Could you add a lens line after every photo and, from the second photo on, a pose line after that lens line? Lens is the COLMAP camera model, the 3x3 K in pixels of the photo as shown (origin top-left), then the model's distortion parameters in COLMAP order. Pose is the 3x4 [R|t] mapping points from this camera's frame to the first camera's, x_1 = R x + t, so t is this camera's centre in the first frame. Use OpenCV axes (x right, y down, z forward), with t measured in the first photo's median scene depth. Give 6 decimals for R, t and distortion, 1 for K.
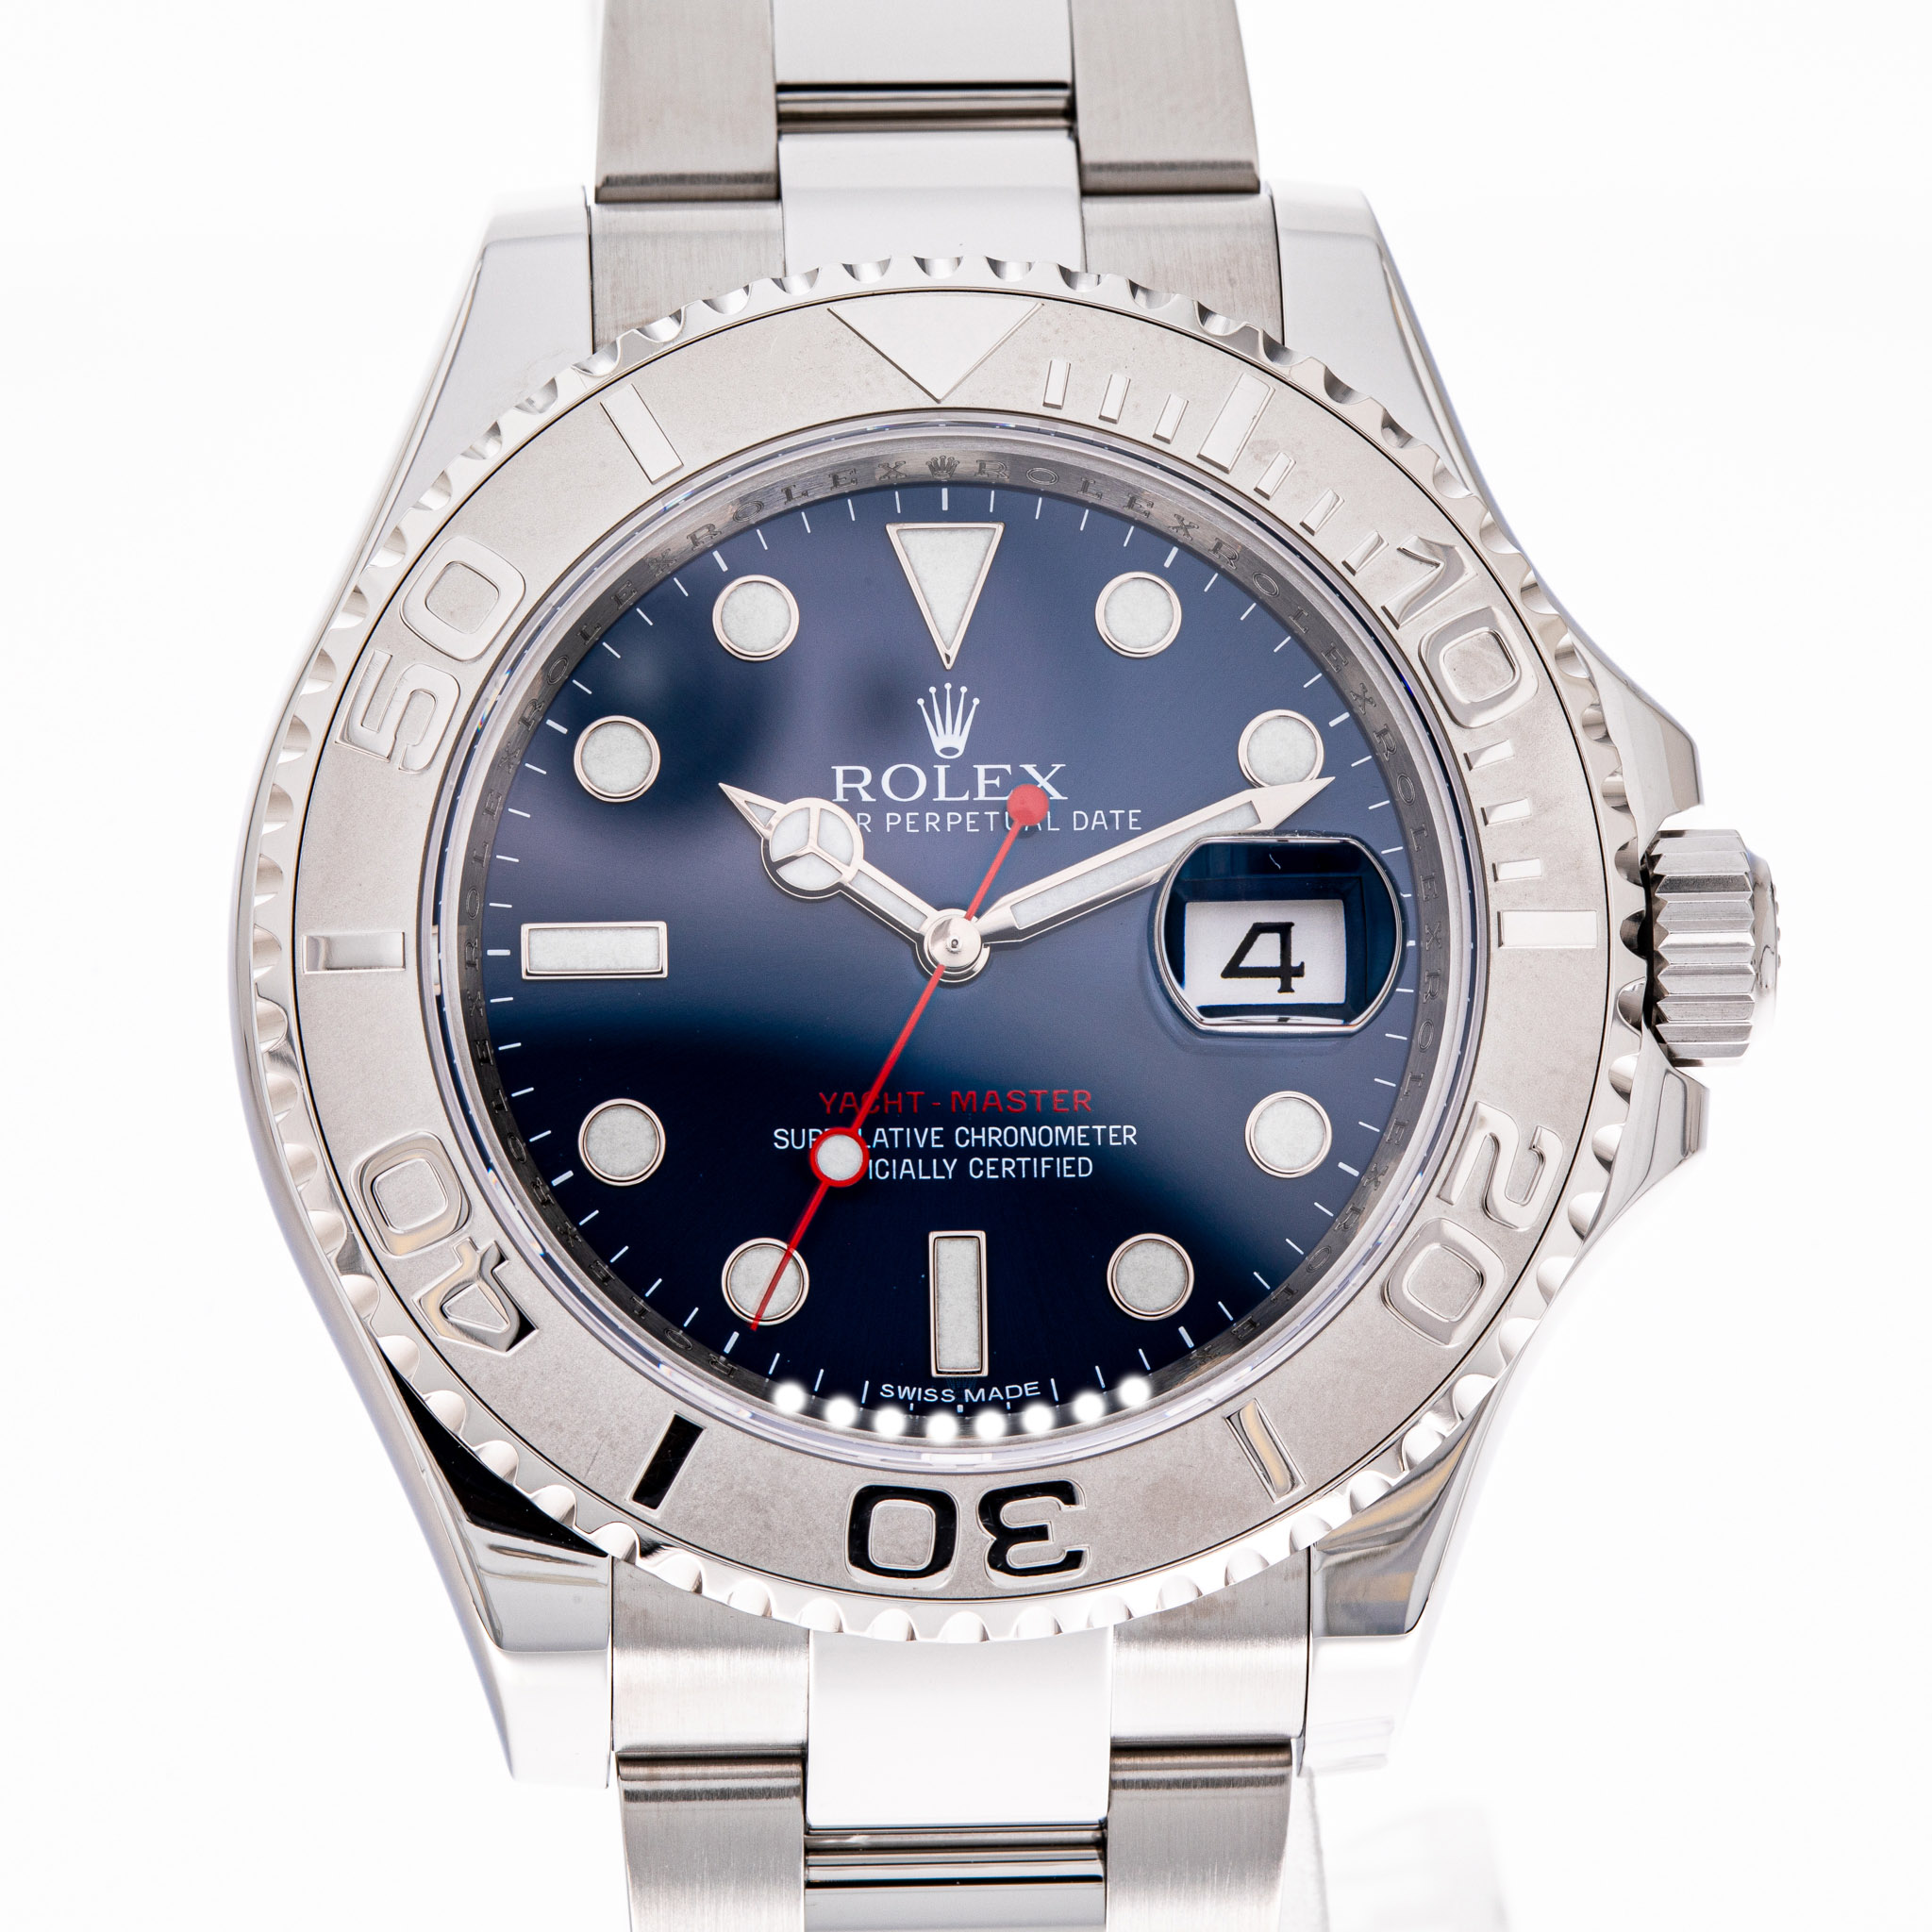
lens RADIAL K [[12673.2, 0, 966.0], [0, 12673.2, 966.0], [0, 0, 1]] dist [0.090899, 6.986366]
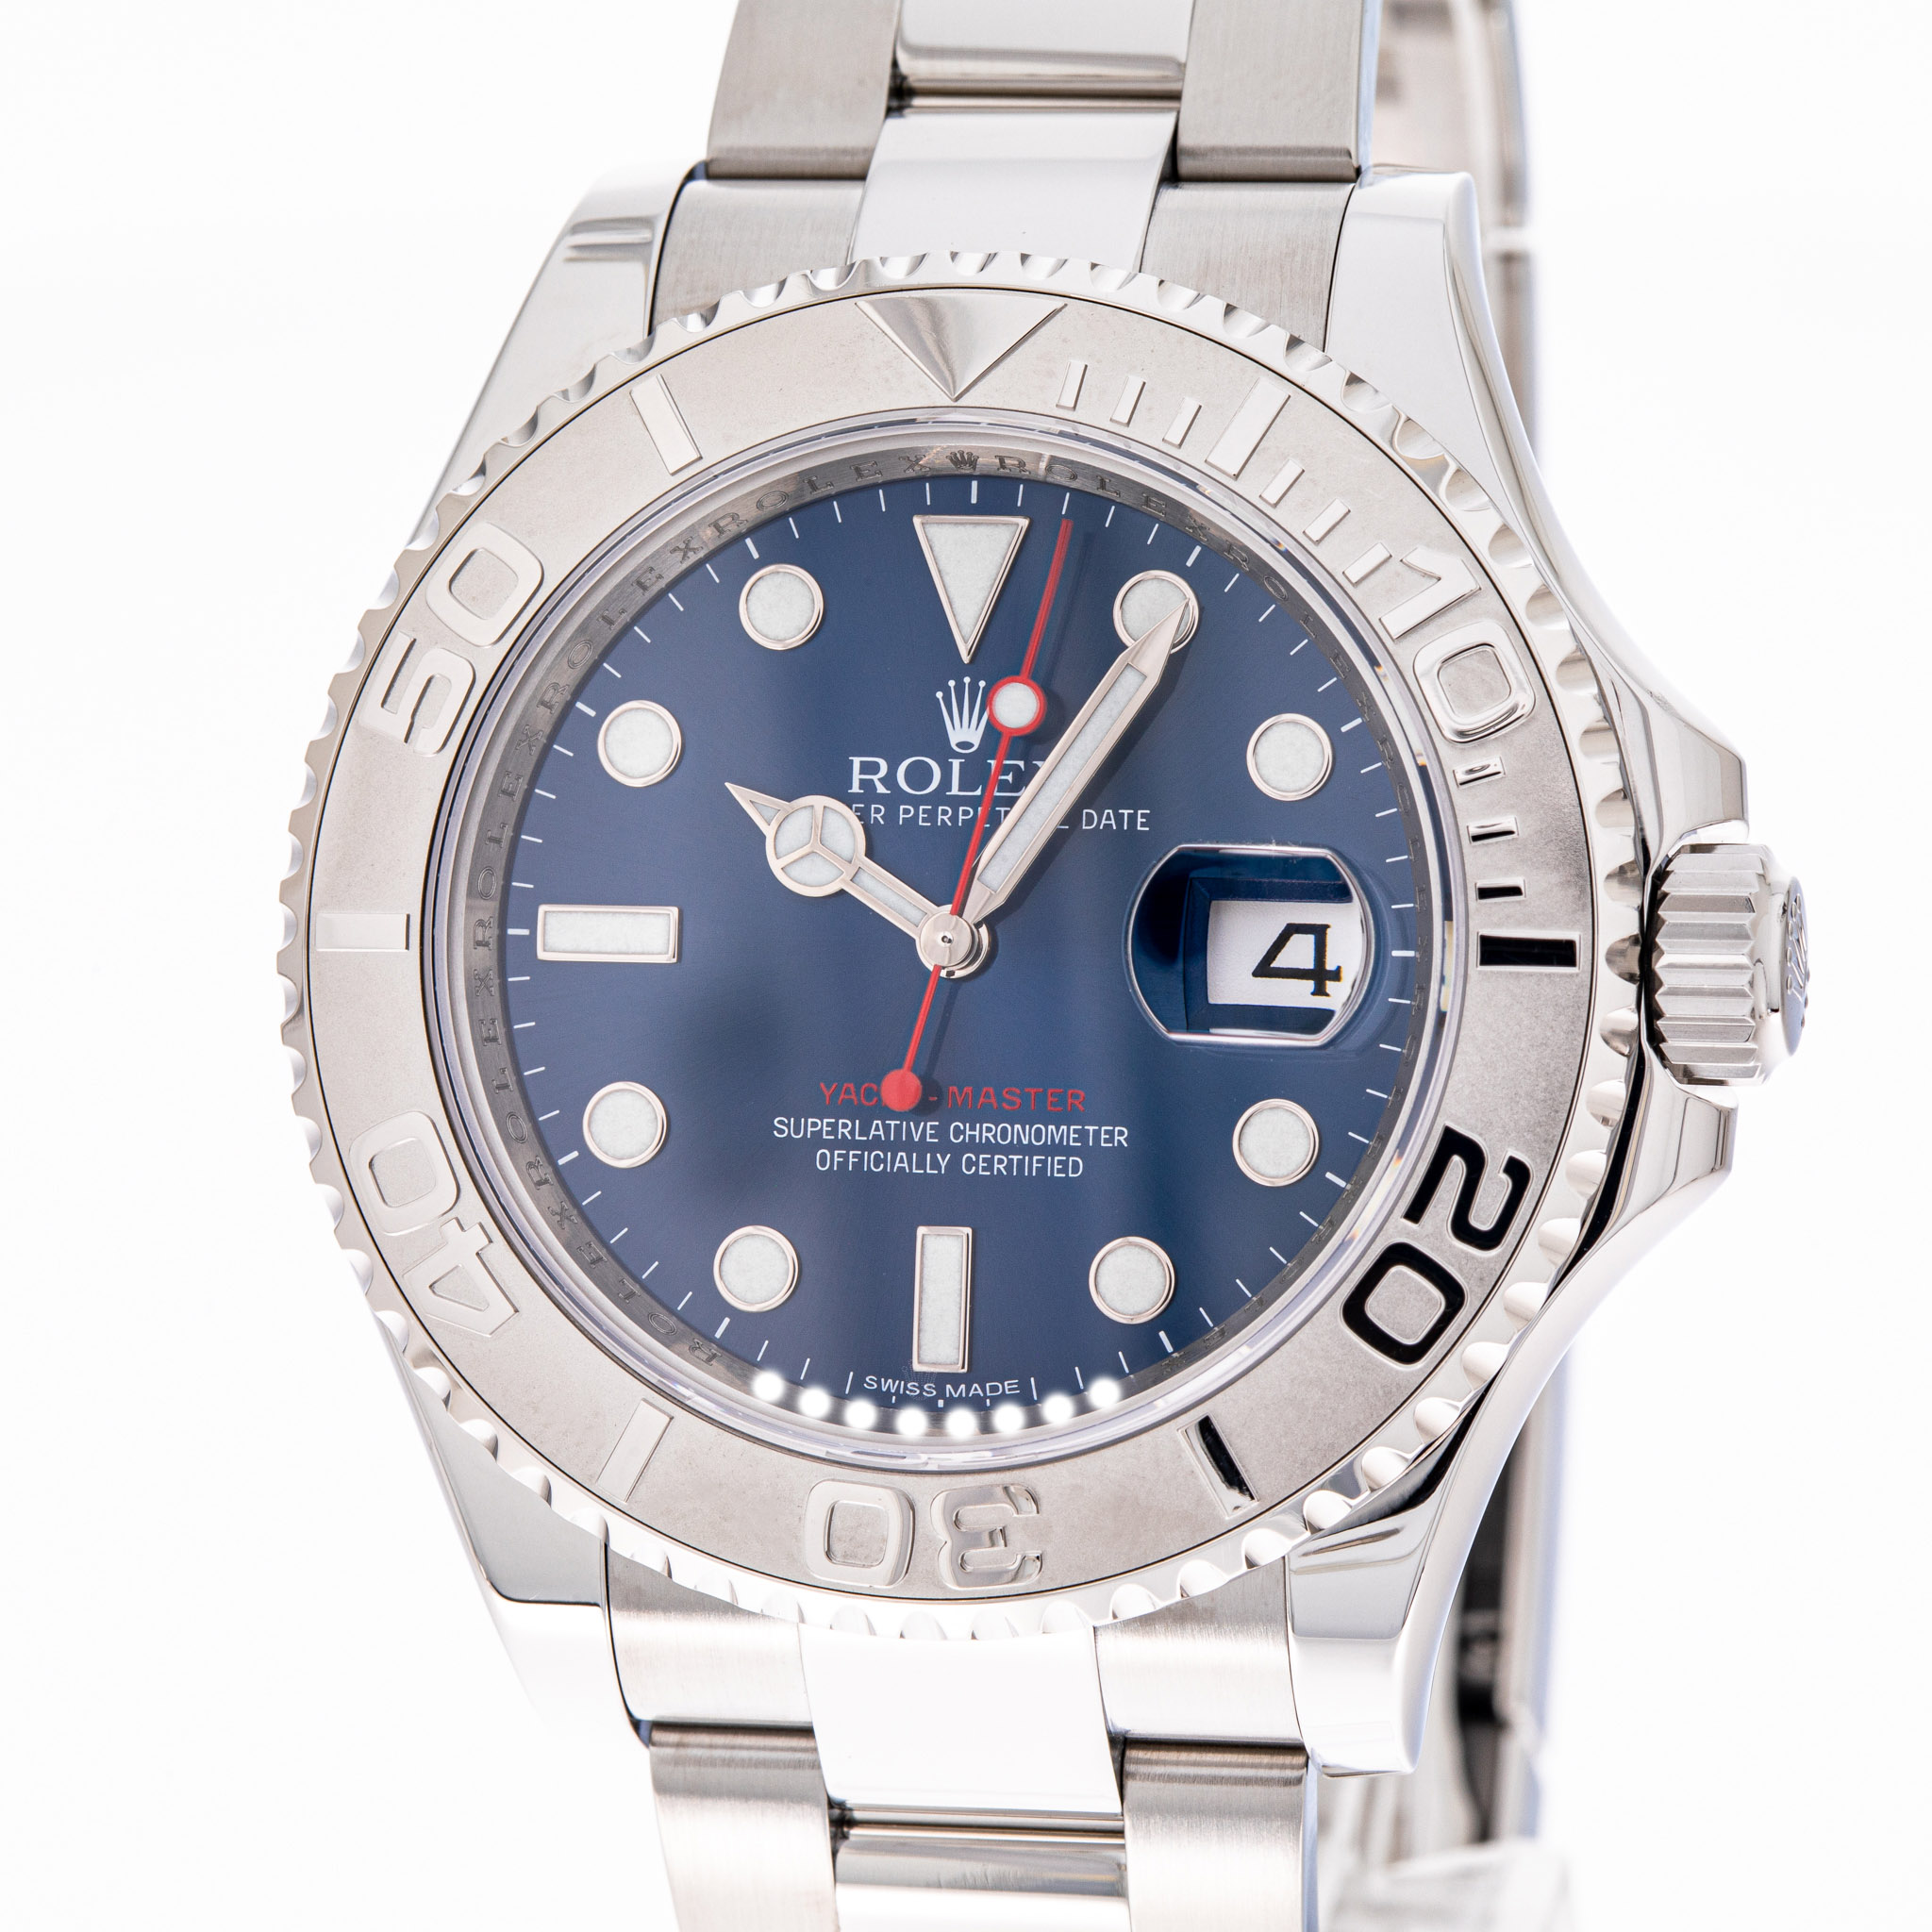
lens RADIAL K [[12673.2, 0, 966.0], [0, 12673.2, 966.0], [0, 0, 1]] dist [0.090899, 6.986366]
pose [[0.963230, 0.037428, -0.266058, 0.266328], [-0.024156, 0.998303, 0.052982, -0.052708], [0.267589, -0.044606, 0.962500, 0.036207]]
